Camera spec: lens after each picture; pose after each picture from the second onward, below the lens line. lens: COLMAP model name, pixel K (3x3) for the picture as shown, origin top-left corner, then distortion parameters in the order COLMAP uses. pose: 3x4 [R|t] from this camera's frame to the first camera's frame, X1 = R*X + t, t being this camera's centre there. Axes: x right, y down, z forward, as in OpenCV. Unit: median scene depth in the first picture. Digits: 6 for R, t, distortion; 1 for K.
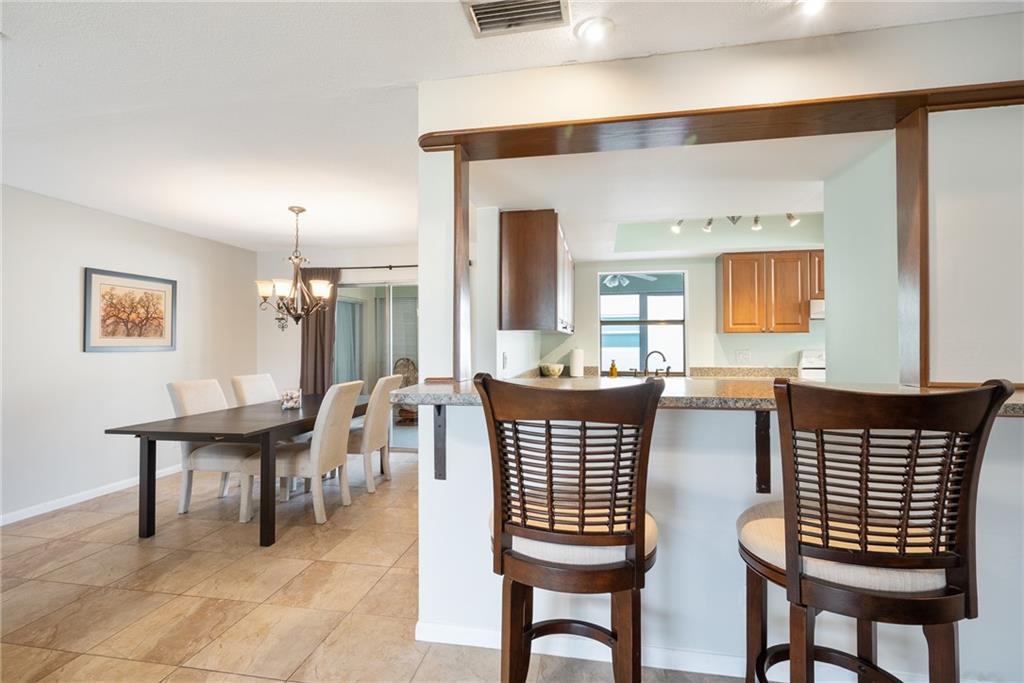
lens RADIAL K [[470.4, 0, 514.2], [0, 470.4, 336.8], [0, 0, 1]] dist [0.000442, -0.000318]
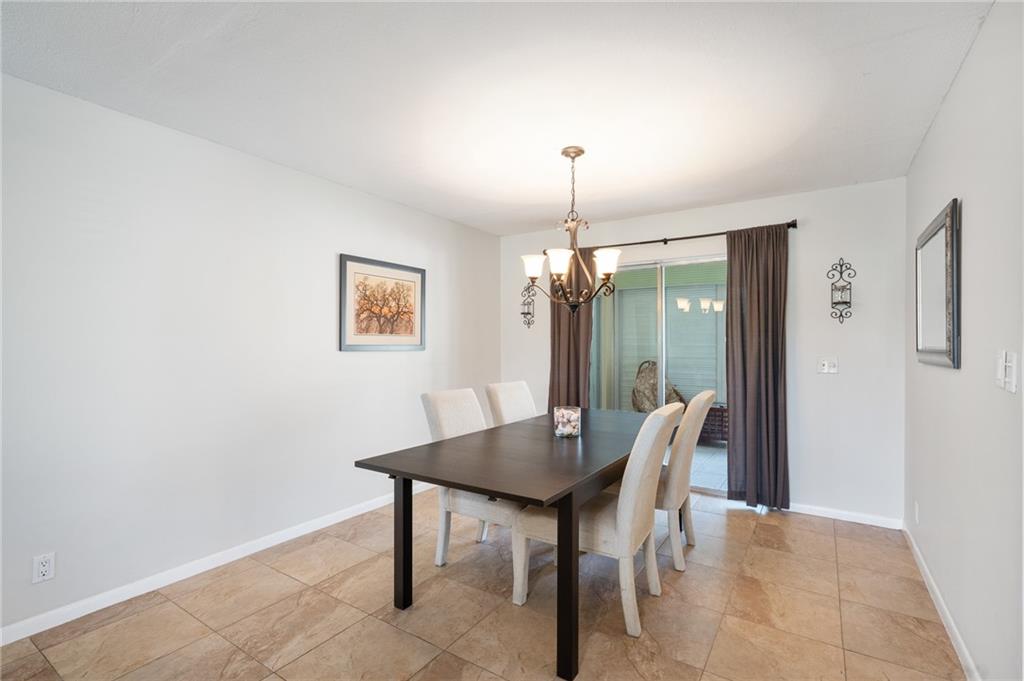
lens RADIAL K [[463.9, 0, 519.3], [0, 463.9, 350.6], [0, 0, 1]] dist [-0.020210, 0.000095]
pose [[0.921274, 0.013324, -0.388686, -0.274007], [-0.001808, 0.999549, 0.029979, 0.005148], [0.388910, -0.026917, 0.920882, 0.338703]]
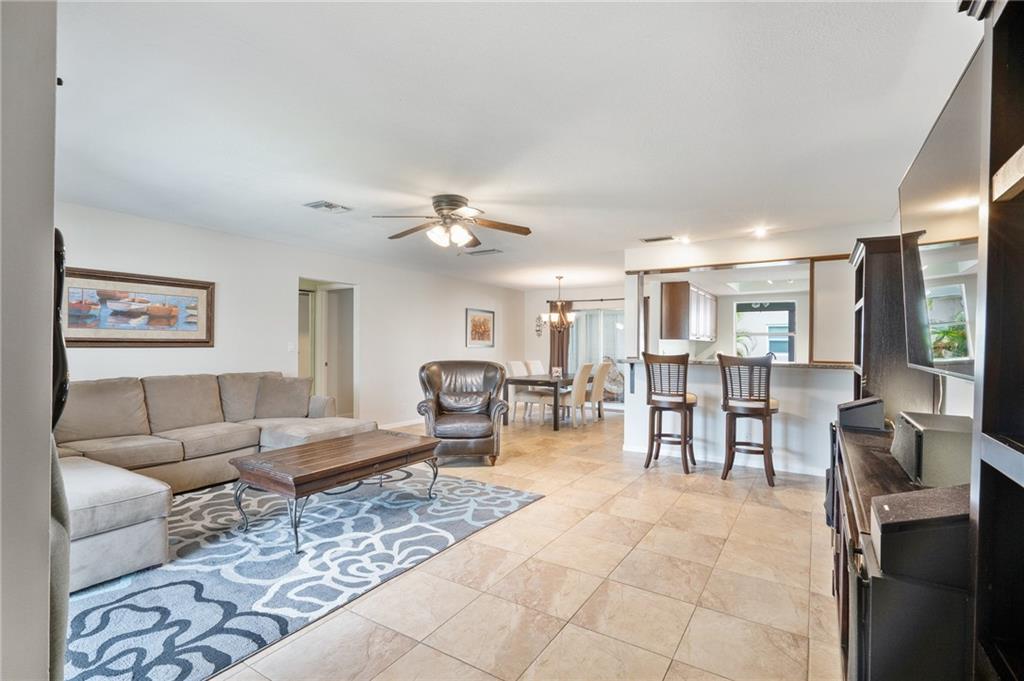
lens RADIAL K [[470.4, 0, 514.2], [0, 470.4, 335.8], [0, 0, 1]] dist [0.000442, -0.000318]
pose [[0.921688, 0.005468, -0.387893, 0.143242], [-0.009754, 0.999911, -0.009083, -0.003107], [0.387809, 0.012155, 0.921660, -0.950798]]
